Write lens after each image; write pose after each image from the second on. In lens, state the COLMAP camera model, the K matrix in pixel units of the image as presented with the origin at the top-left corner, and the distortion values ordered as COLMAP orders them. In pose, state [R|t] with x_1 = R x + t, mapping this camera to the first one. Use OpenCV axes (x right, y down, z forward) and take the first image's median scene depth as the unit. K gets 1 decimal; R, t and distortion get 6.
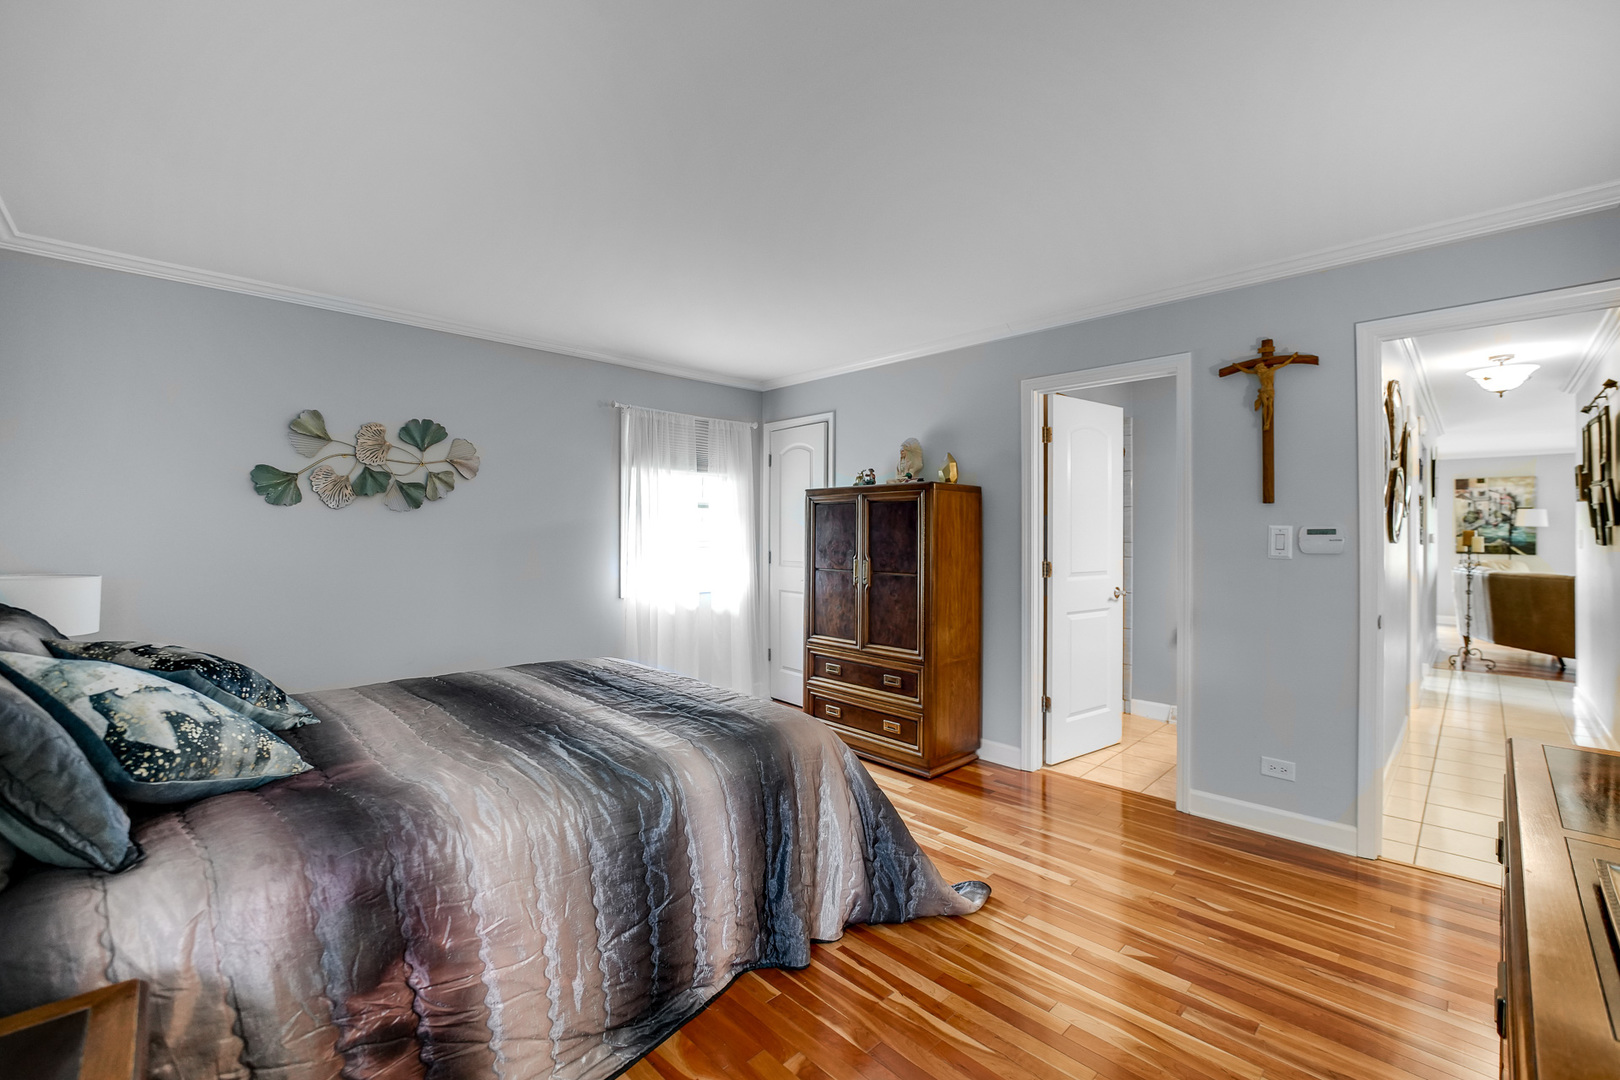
lens RADIAL K [[676.6, 0, 808.3], [0, 676.6, 534.2], [0, 0, 1]] dist [-0.003583, -0.000254]
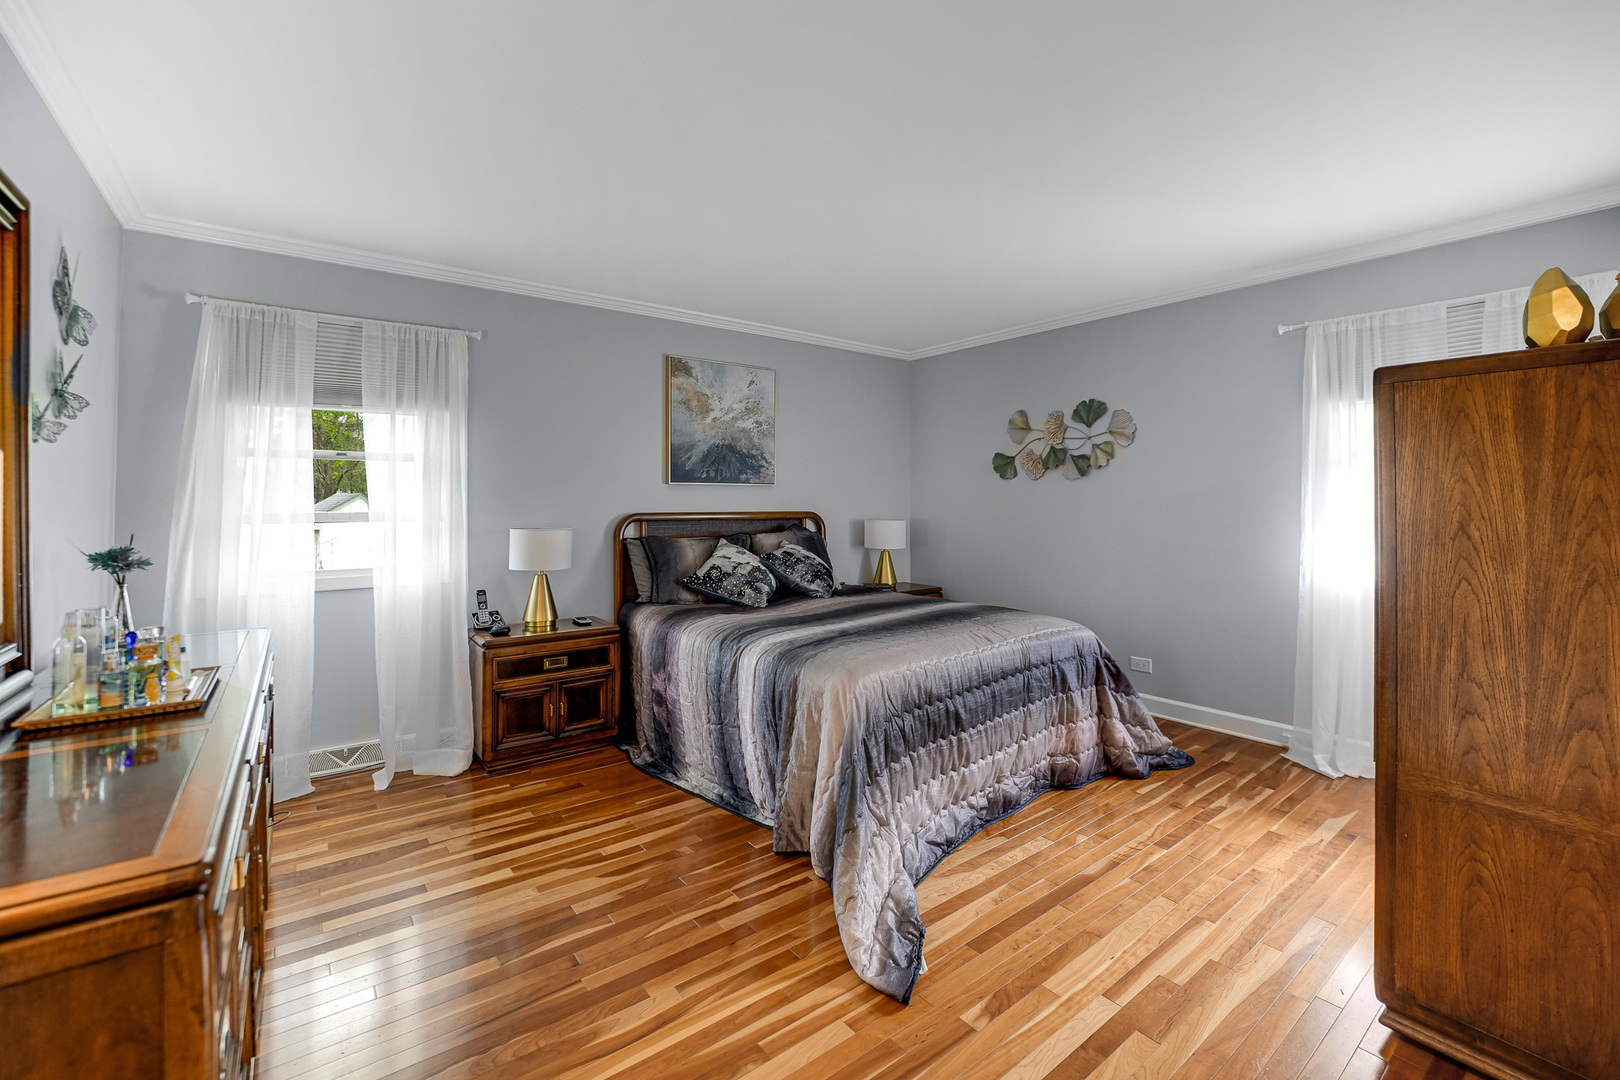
lens RADIAL K [[676.6, 0, 805.4], [0, 676.6, 504.6], [0, 0, 1]] dist [-0.003583, -0.000254]
pose [[-0.110706, -0.002470, -0.993850, 0.663042], [-0.002187, 0.999995, -0.002242, 0.015207], [0.993851, 0.001925, -0.110711, 0.665808]]
